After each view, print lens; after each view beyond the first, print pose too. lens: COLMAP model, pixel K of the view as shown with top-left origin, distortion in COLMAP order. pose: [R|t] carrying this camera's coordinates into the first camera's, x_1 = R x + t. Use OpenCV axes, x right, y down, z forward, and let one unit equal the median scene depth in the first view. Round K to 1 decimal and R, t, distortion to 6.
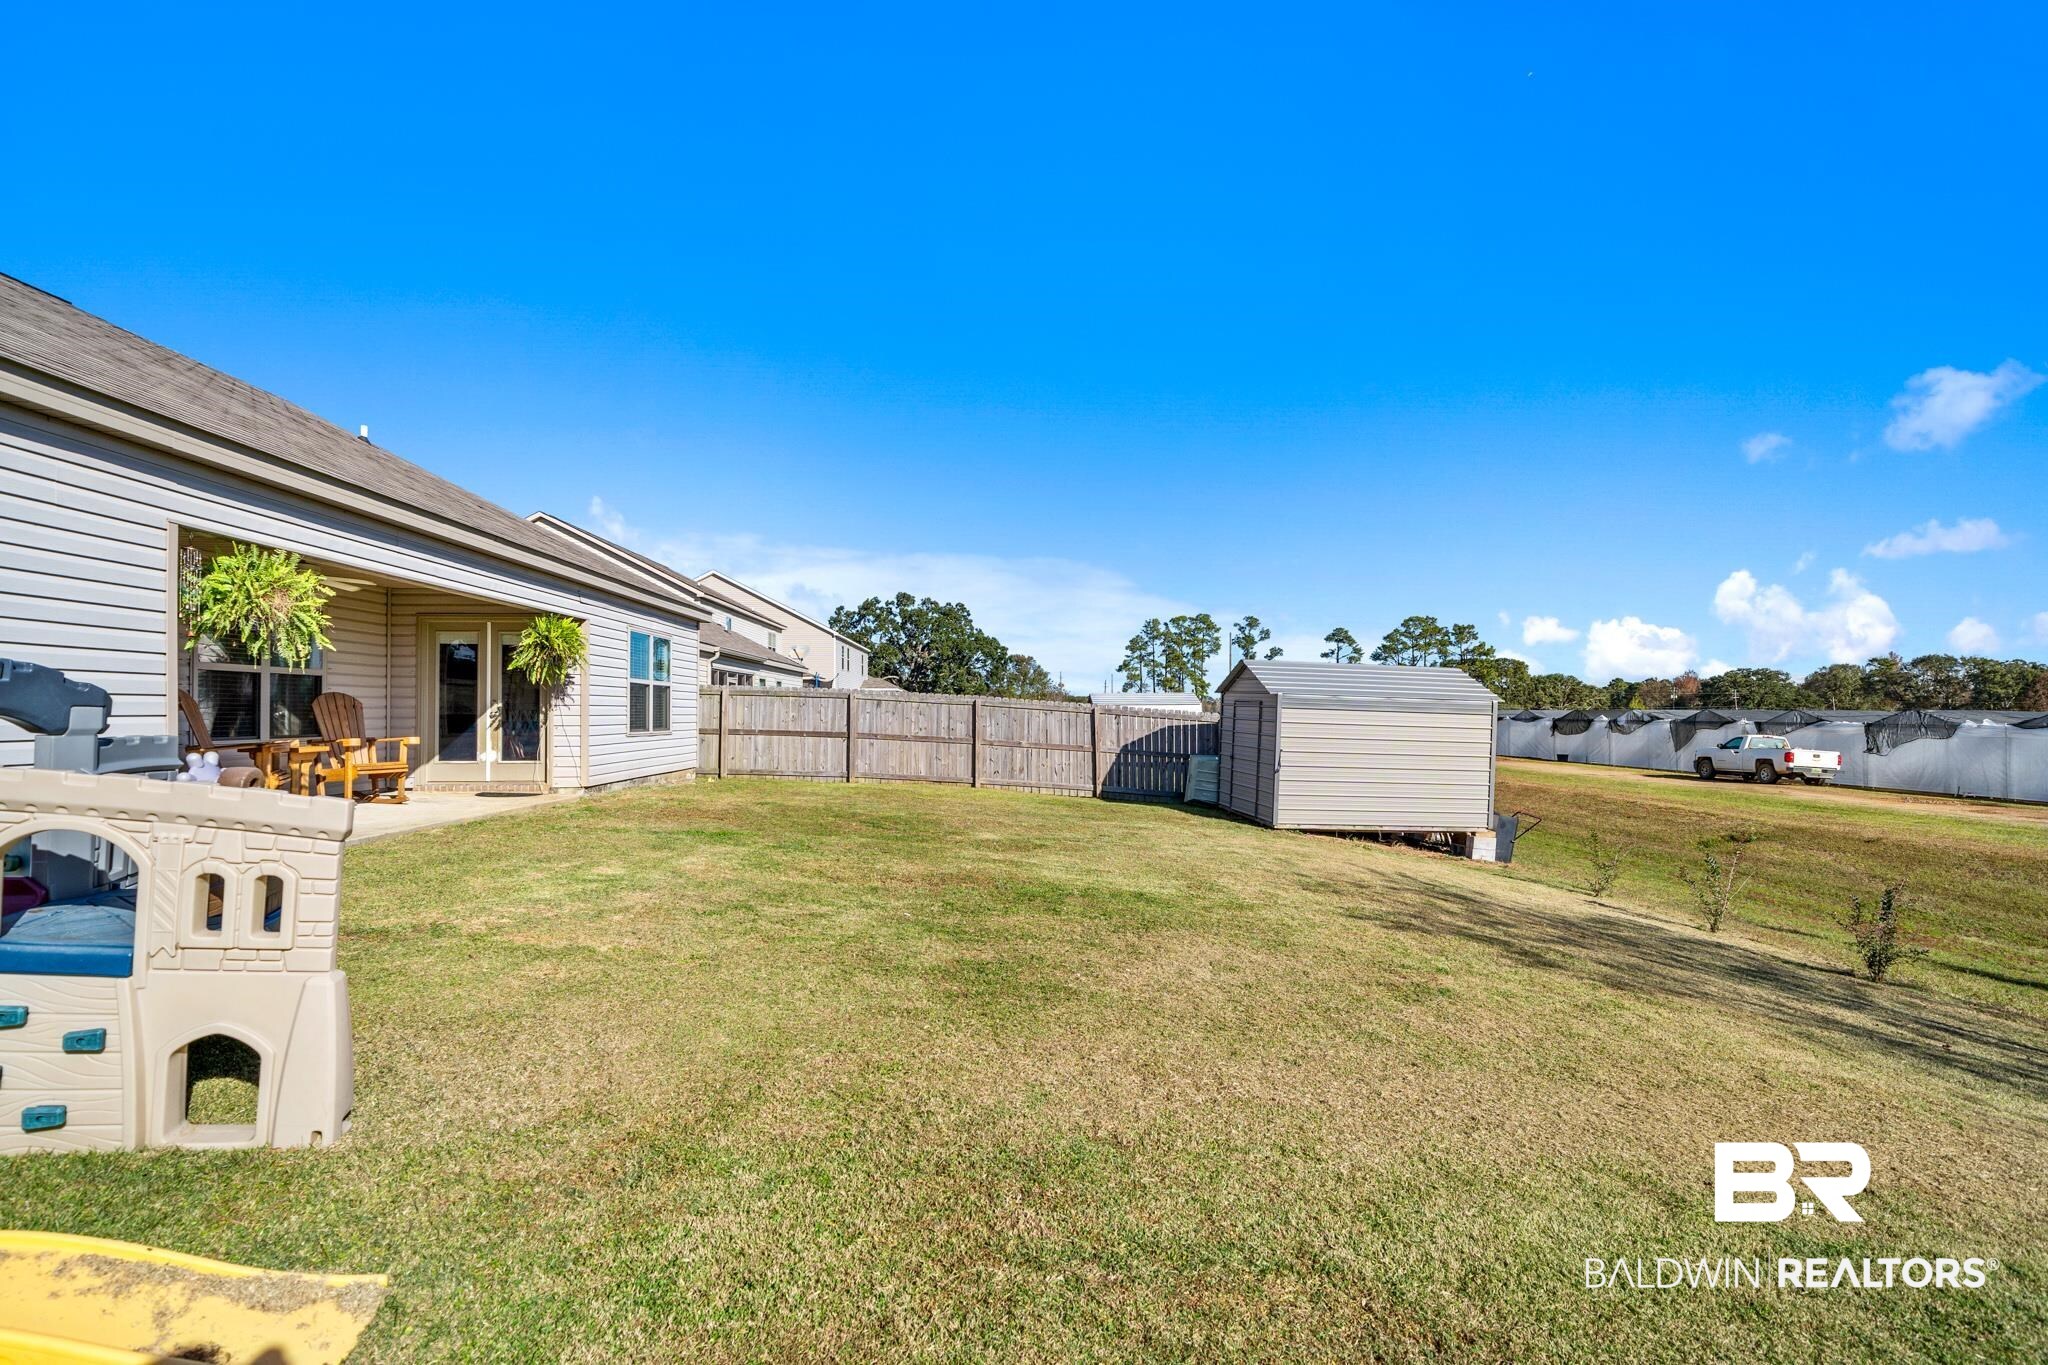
lens RADIAL K [[961.4, 0, 1002.3], [0, 961.4, 697.5], [0, 0, 1]] dist [0.000659, 0.000635]
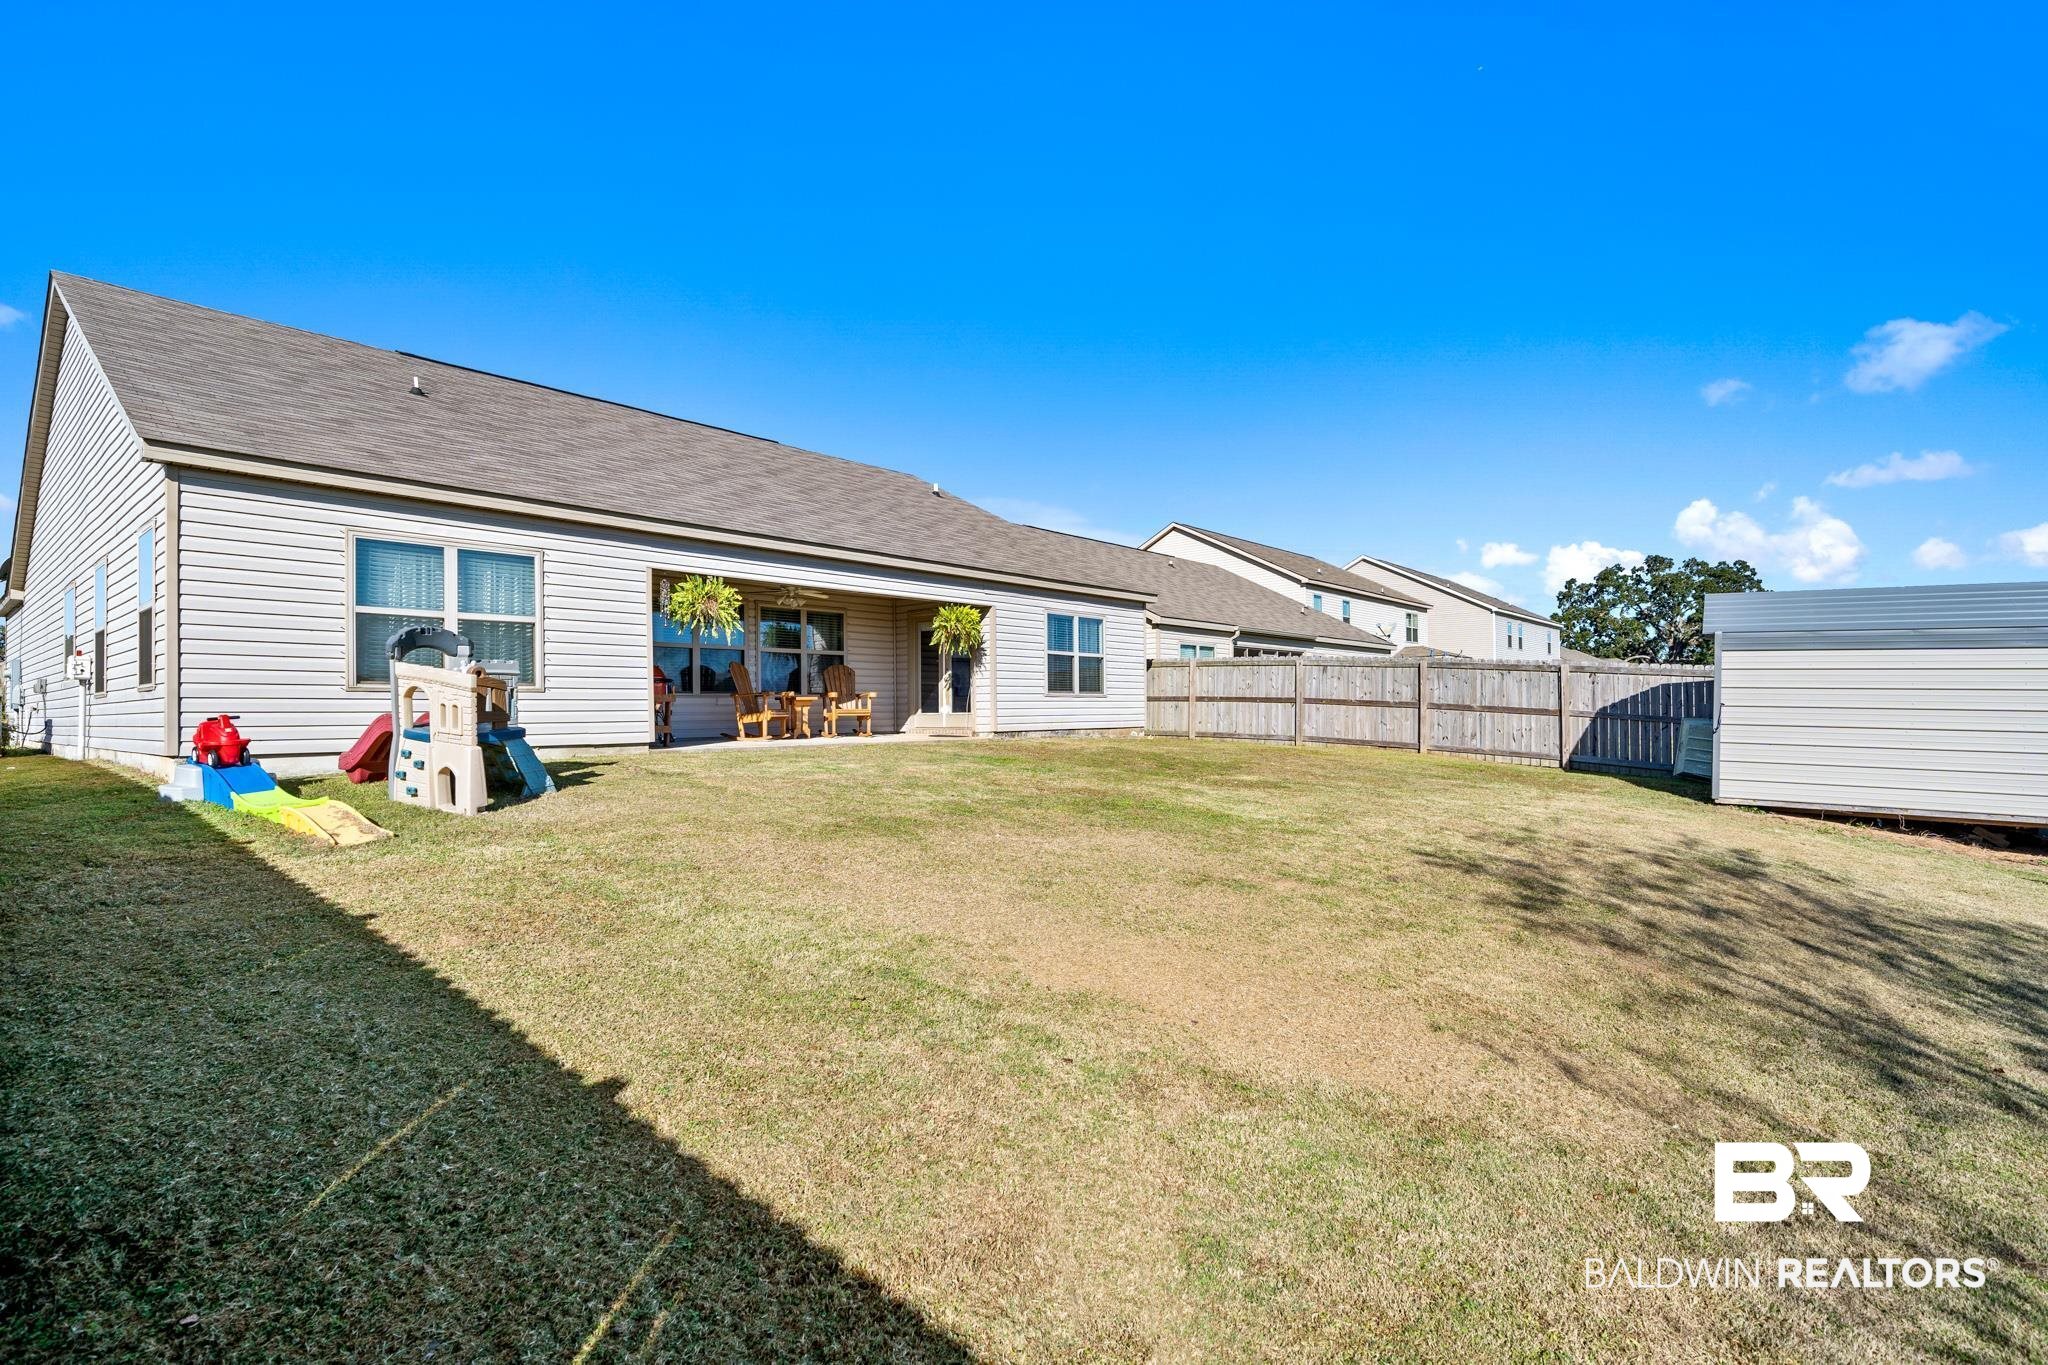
lens RADIAL K [[961.4, 0, 1010.0], [0, 961.4, 690.7], [0, 0, 1]] dist [0.000659, 0.000635]
pose [[0.741086, -0.020532, -0.671096, 0.430645], [0.020333, 0.999760, -0.008134, 0.042594], [0.671102, -0.007618, 0.741326, 0.024094]]
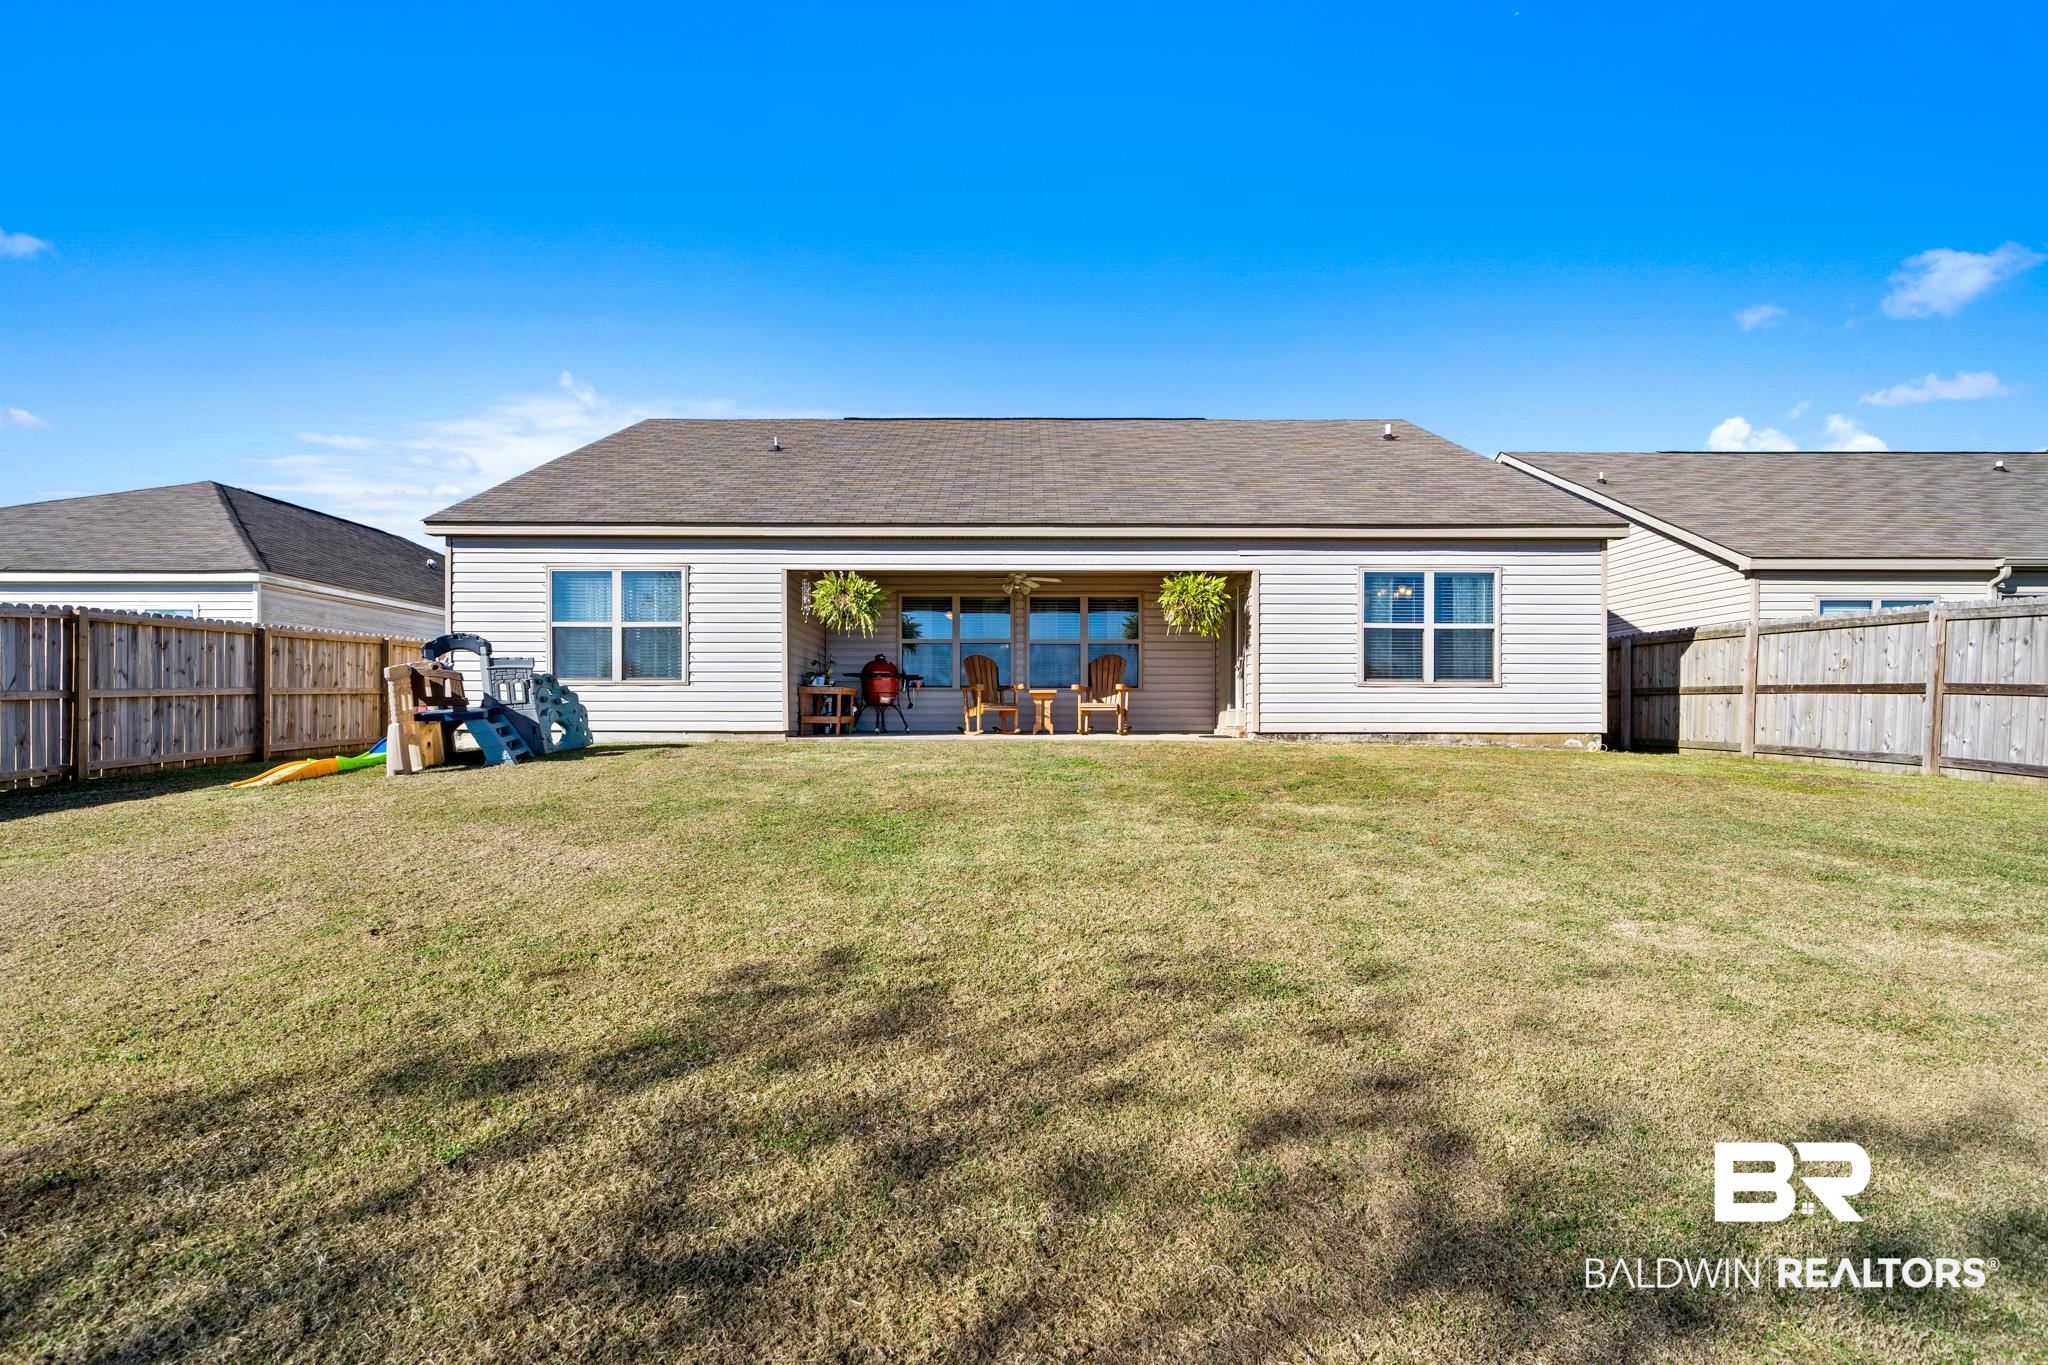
lens RADIAL K [[924.7, 0, 1016.1], [0, 924.7, 730.4], [0, 0, 1]] dist [0.003308, 0.000768]
pose [[-0.012320, 0.012161, -0.999850, 0.513085], [0.014967, 0.999816, 0.011976, 0.067564], [0.999812, -0.014817, -0.012500, 0.679190]]
